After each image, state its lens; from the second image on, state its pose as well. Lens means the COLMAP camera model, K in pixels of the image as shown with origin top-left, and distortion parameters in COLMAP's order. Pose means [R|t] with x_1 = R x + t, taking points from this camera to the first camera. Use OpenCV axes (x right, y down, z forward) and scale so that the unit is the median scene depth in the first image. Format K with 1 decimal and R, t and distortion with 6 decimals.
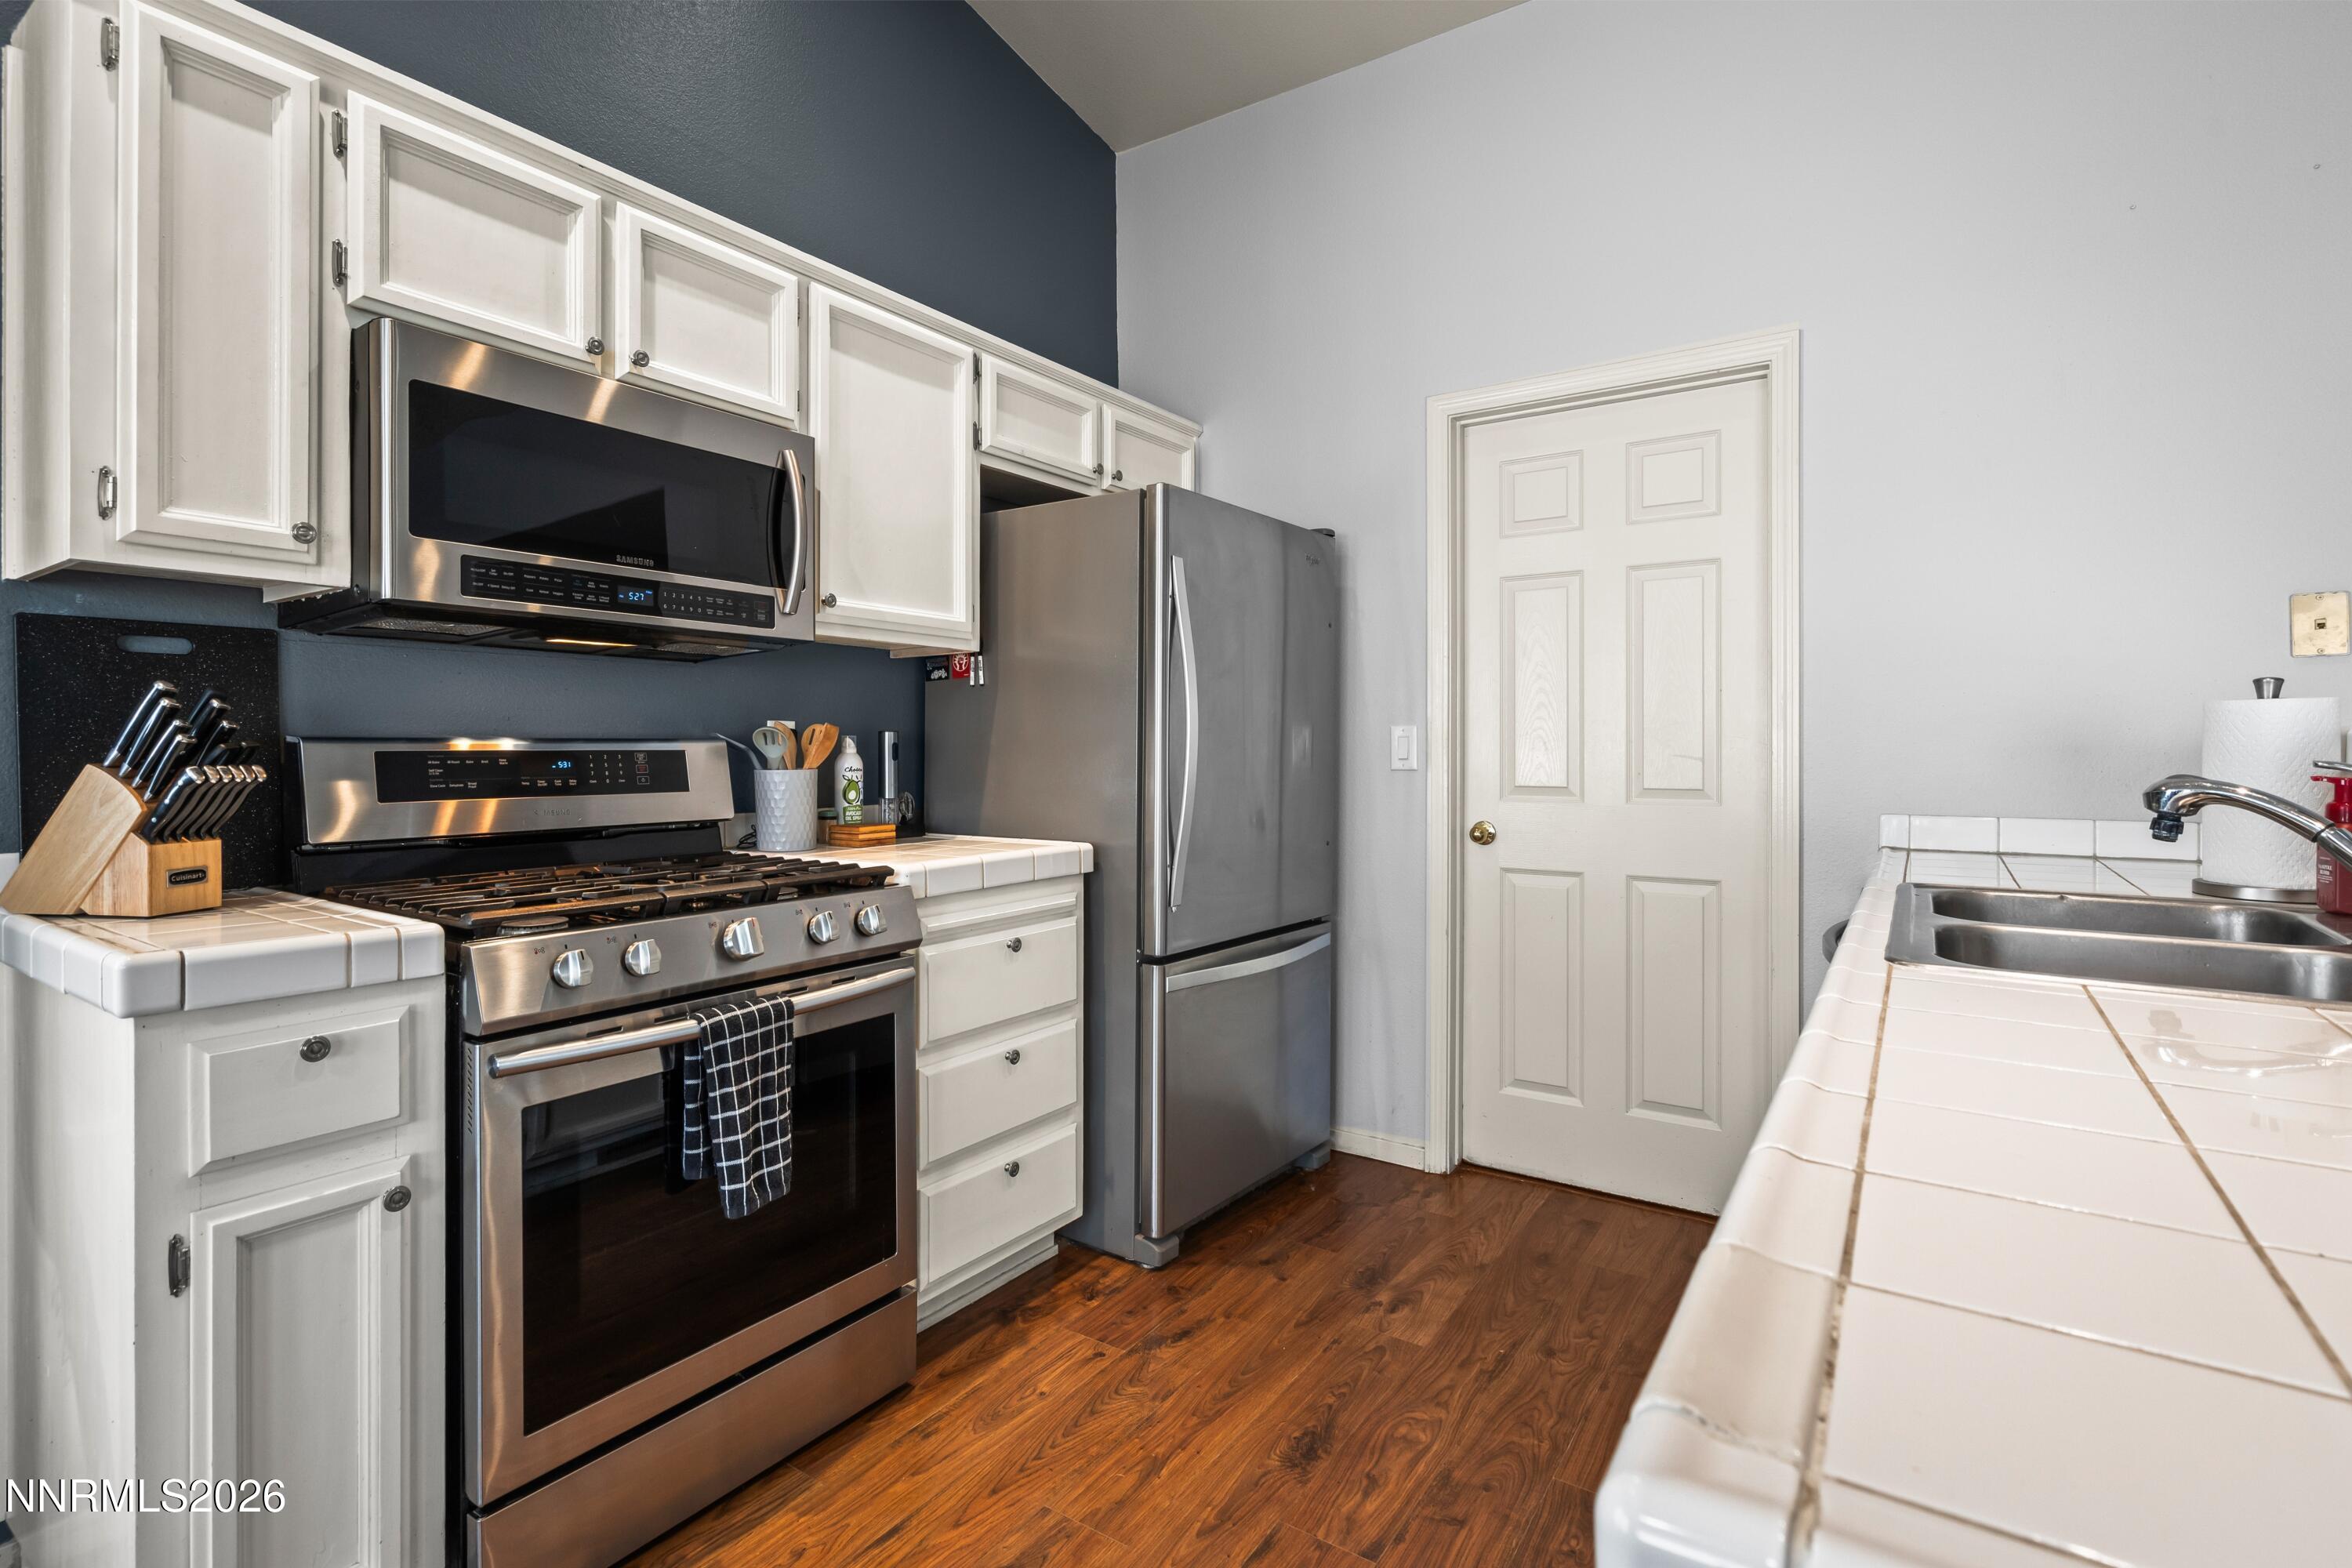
lens RADIAL K [[1128.4, 0, 1160.5], [0, 1128.4, 747.8], [0, 0, 1]] dist [-0.002573, 0.000355]
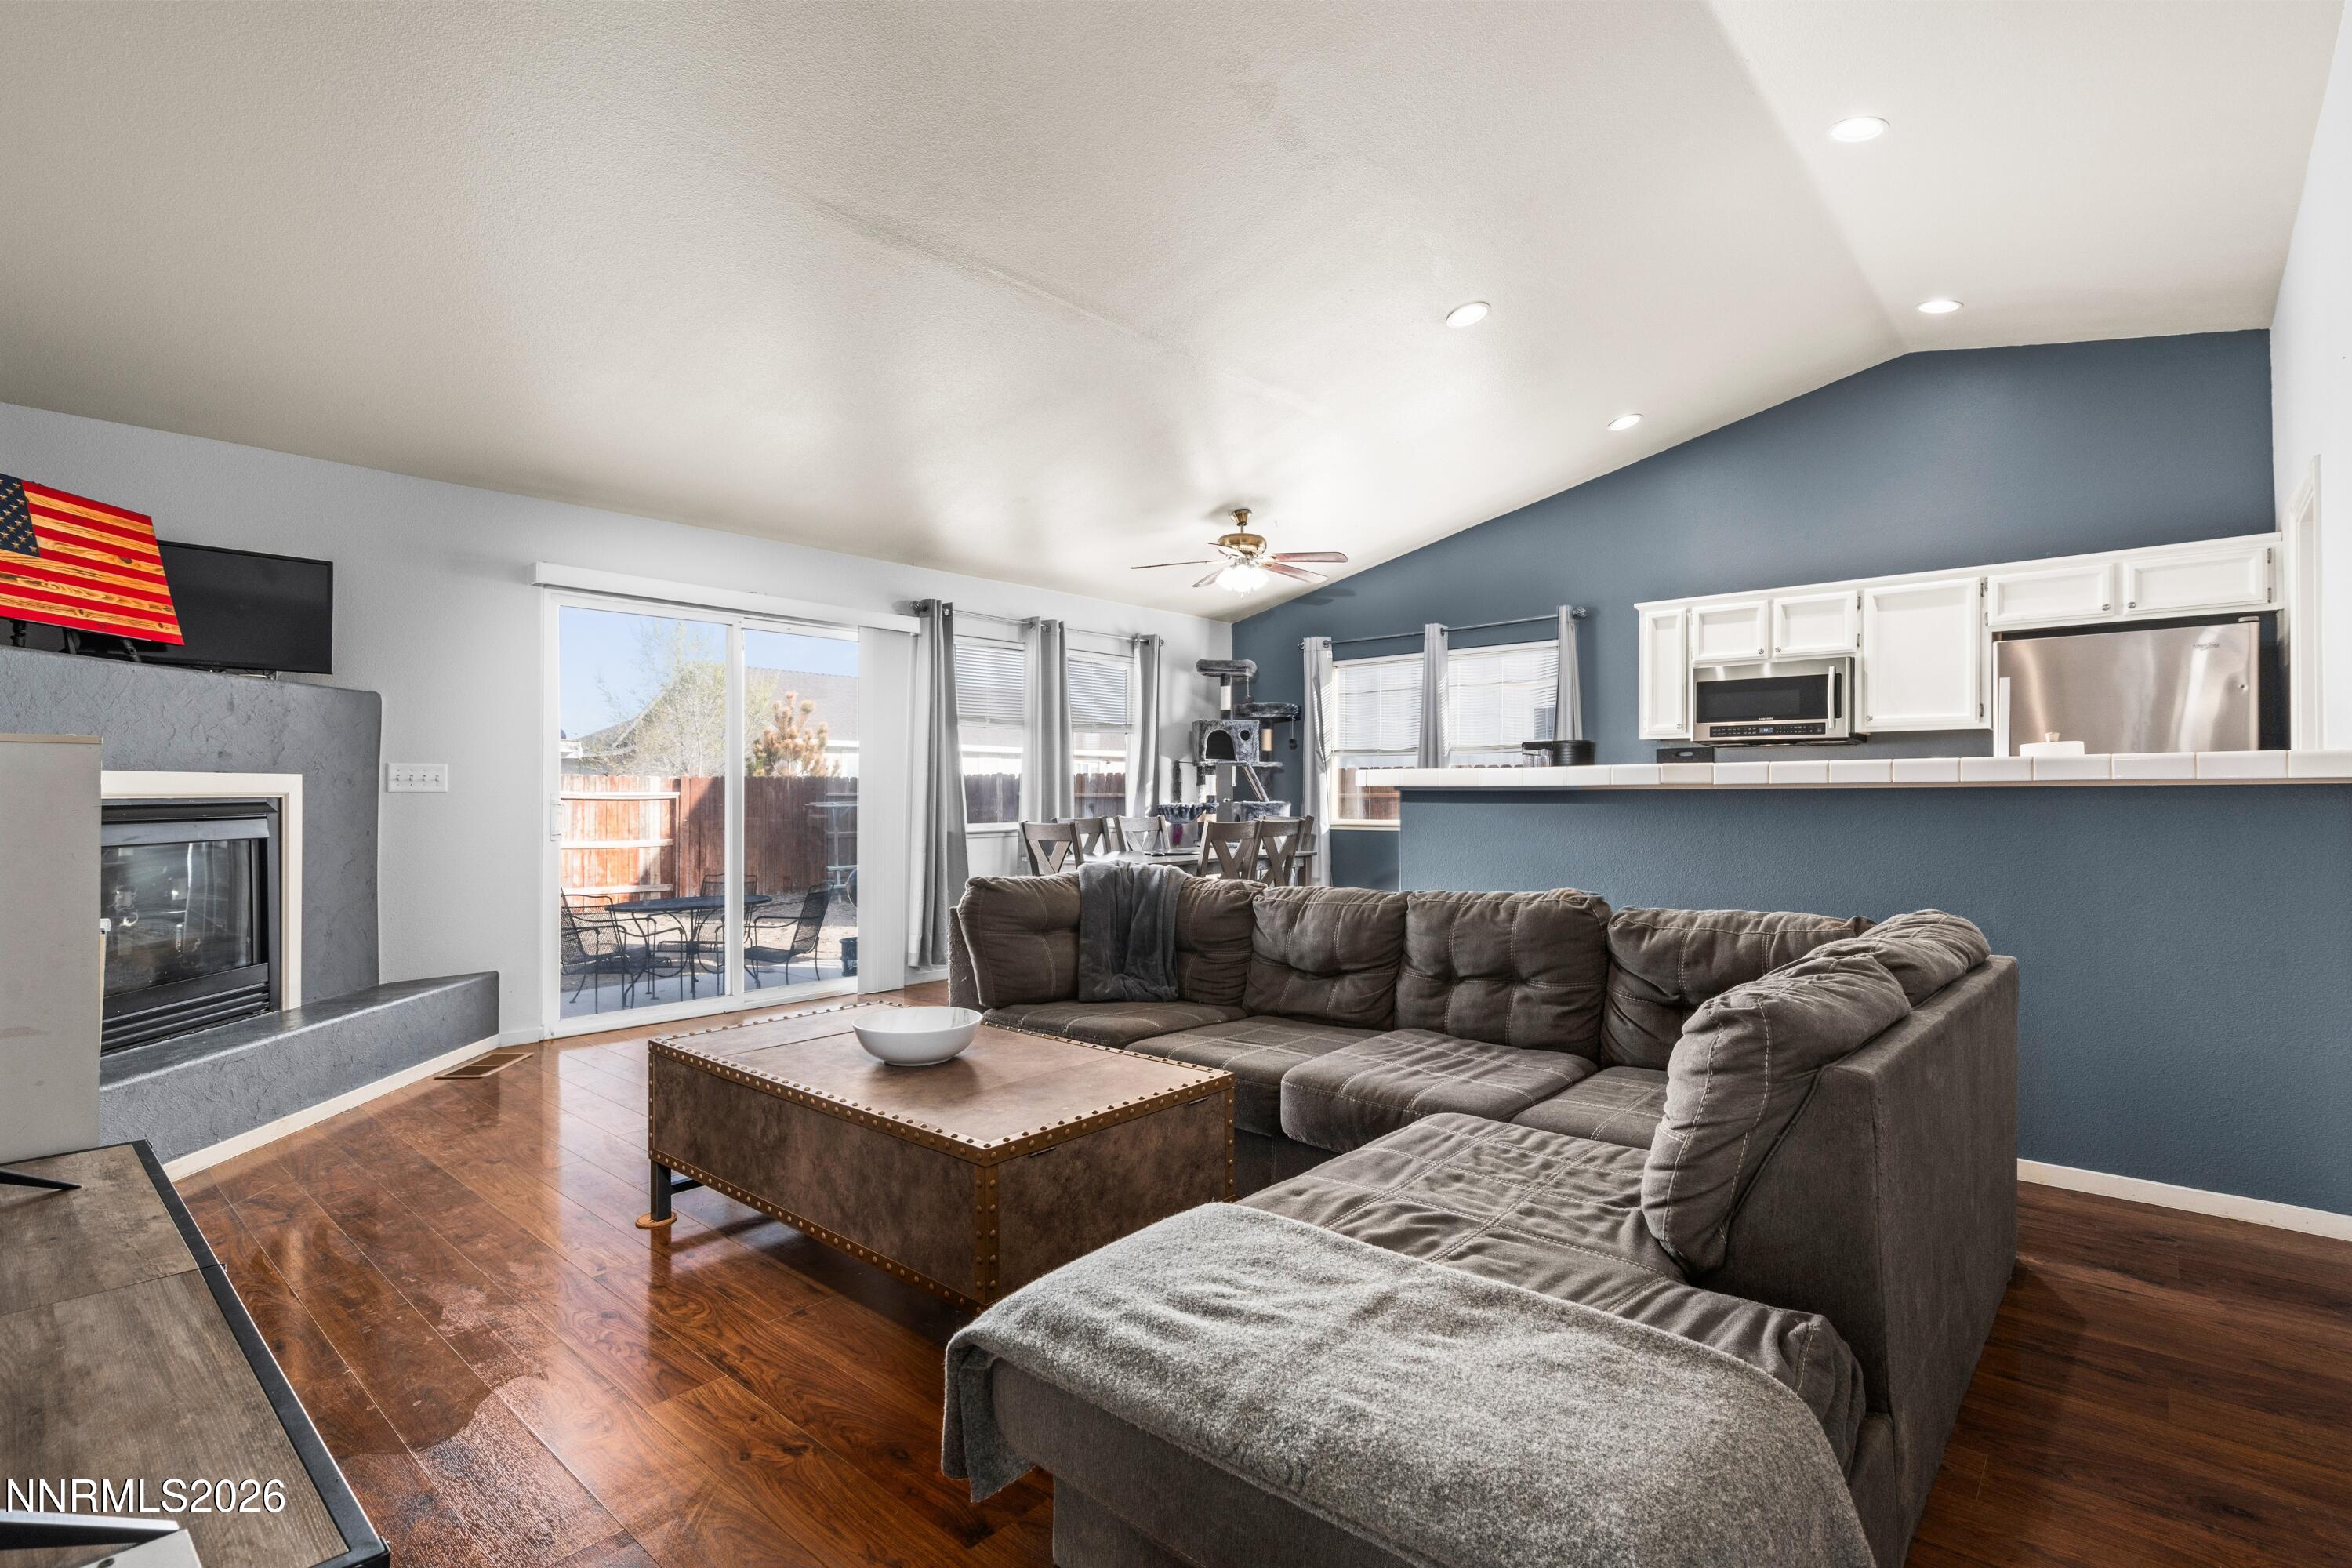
lens RADIAL K [[1102.4, 0, 1174.7], [0, 1102.4, 778.1], [0, 0, 1]] dist [-0.001420, 0.000124]
pose [[-0.118669, -0.016264, -0.992801, 2.361121], [-0.000599, 0.999867, -0.016308, 0.042051], [0.992934, -0.001341, -0.118663, -0.224475]]
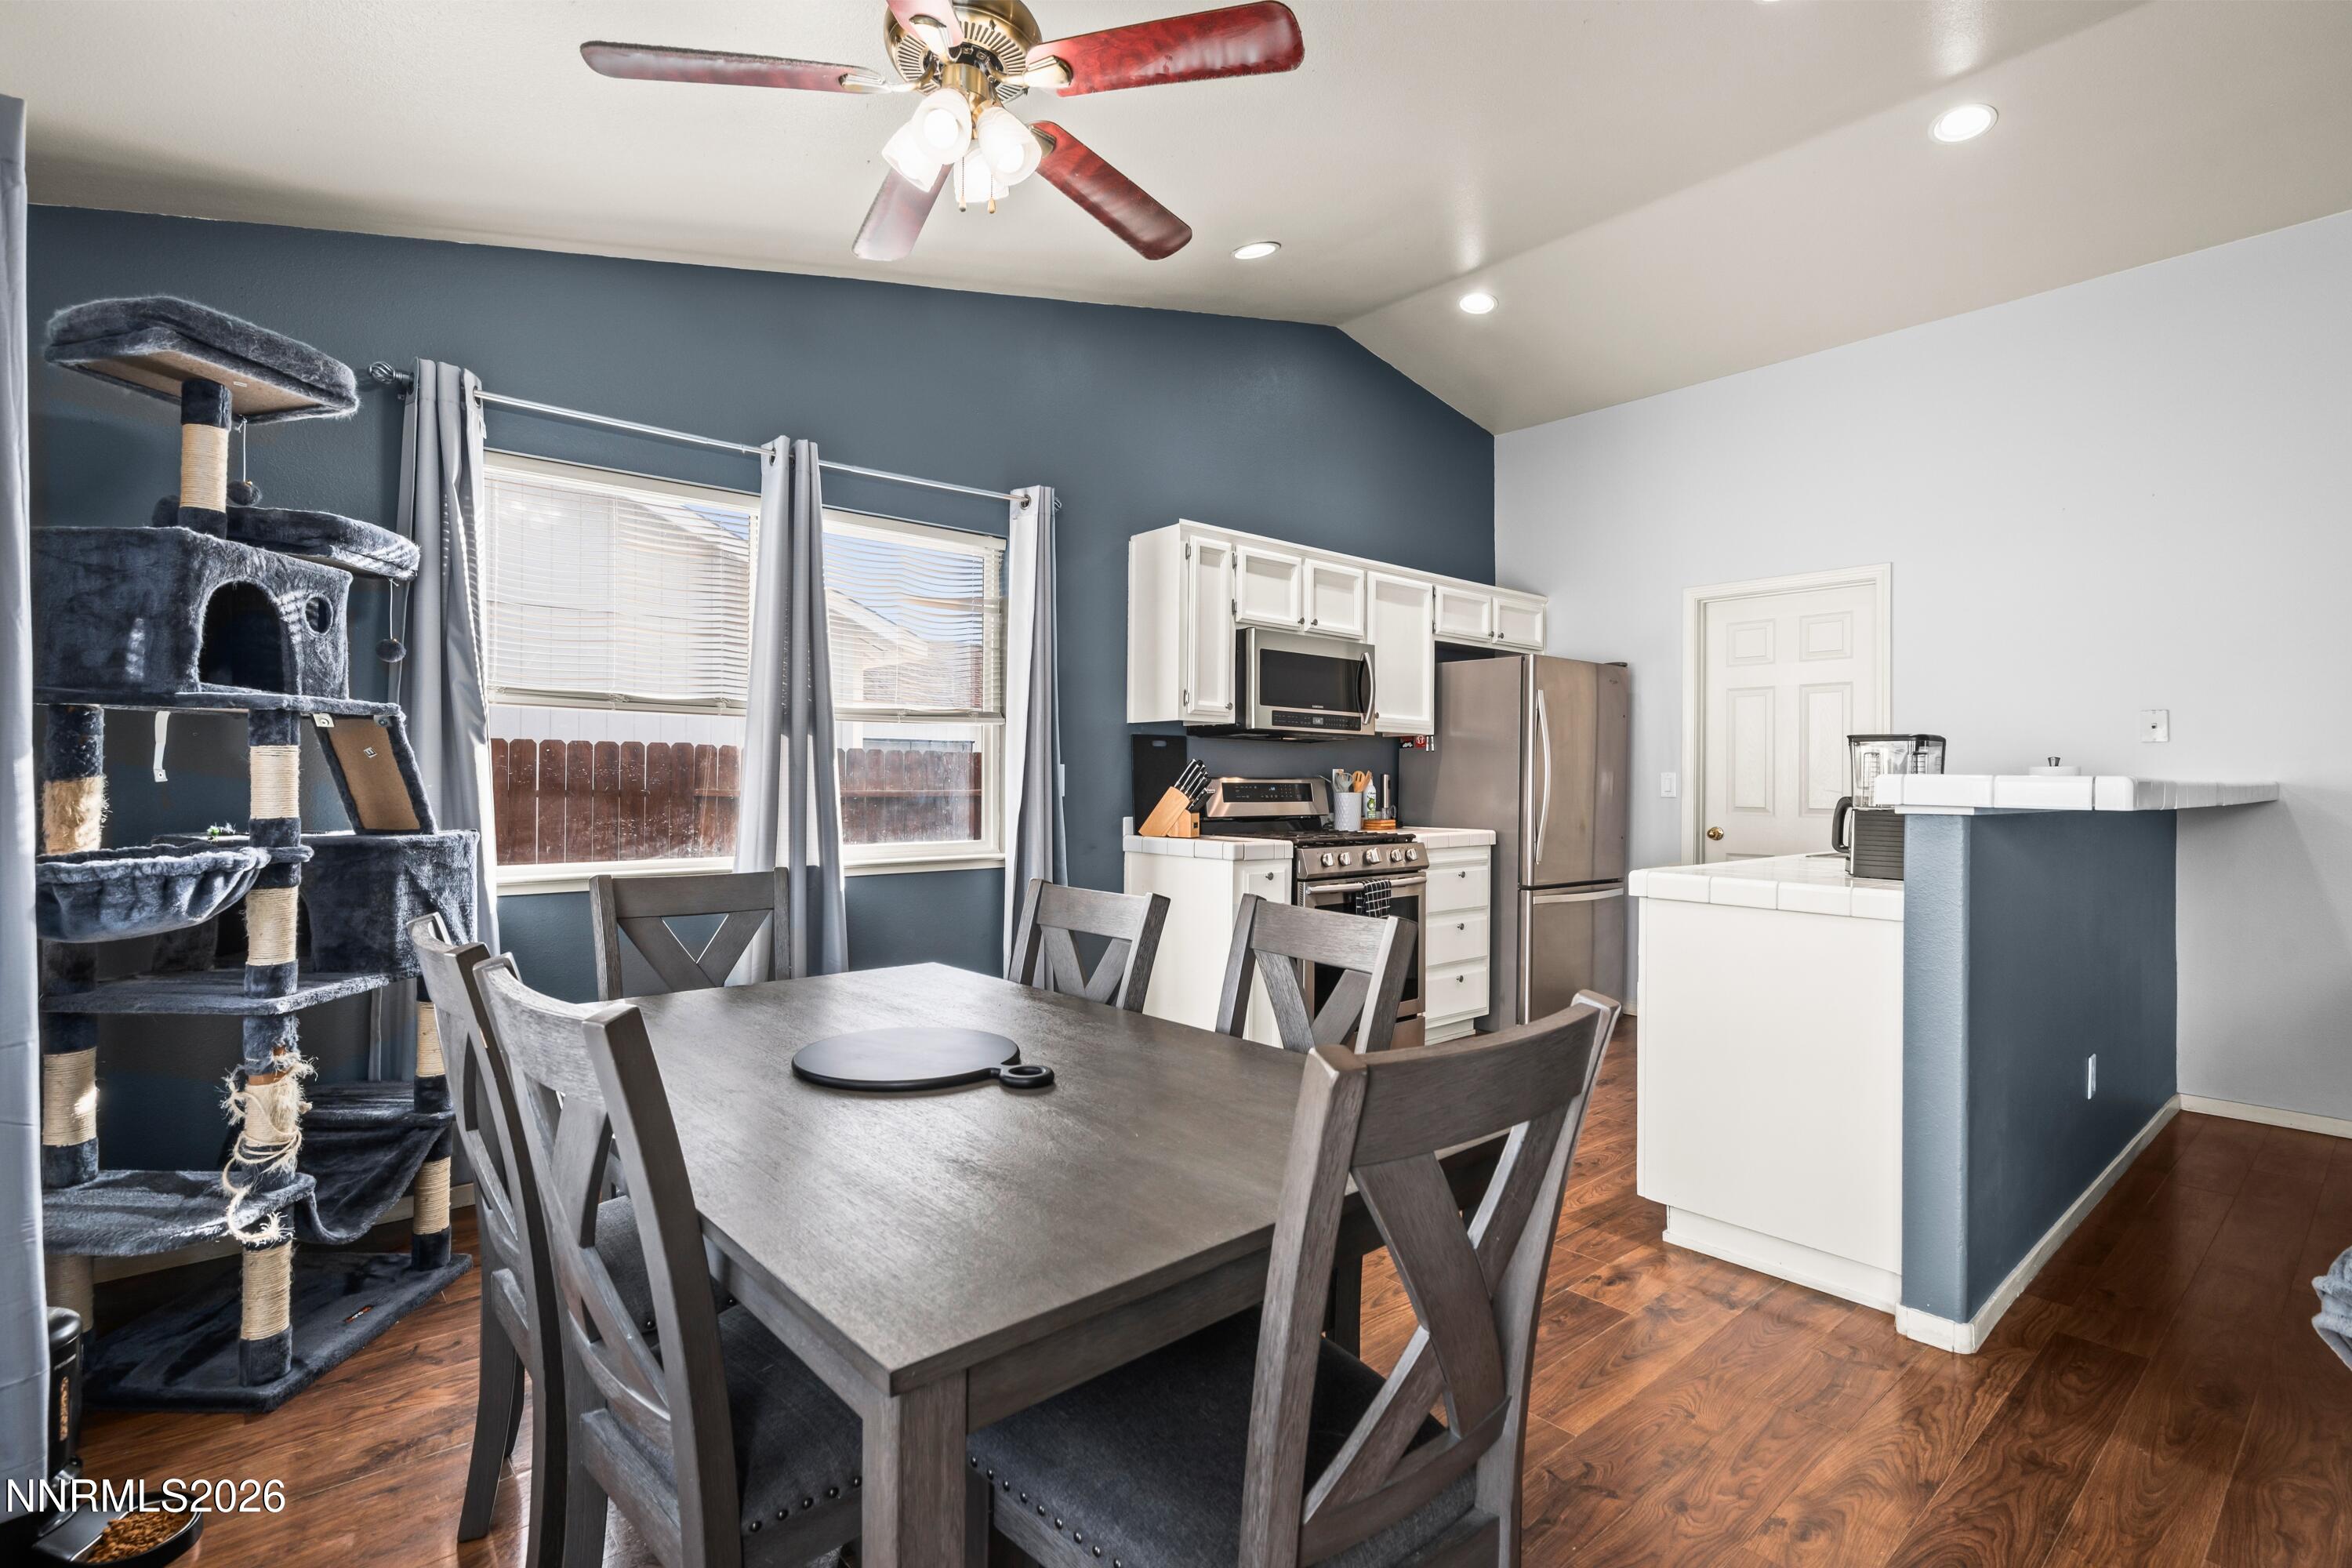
lens RADIAL K [[1144.3, 0, 1168.5], [0, 1144.3, 775.6], [0, 0, 1]] dist [-0.000851, 0.000004]
pose [[0.967823, 0.006412, -0.251551, -0.127819], [-0.007802, 0.999959, -0.004530, -0.000341], [0.251511, 0.006347, 0.967834, -1.303320]]
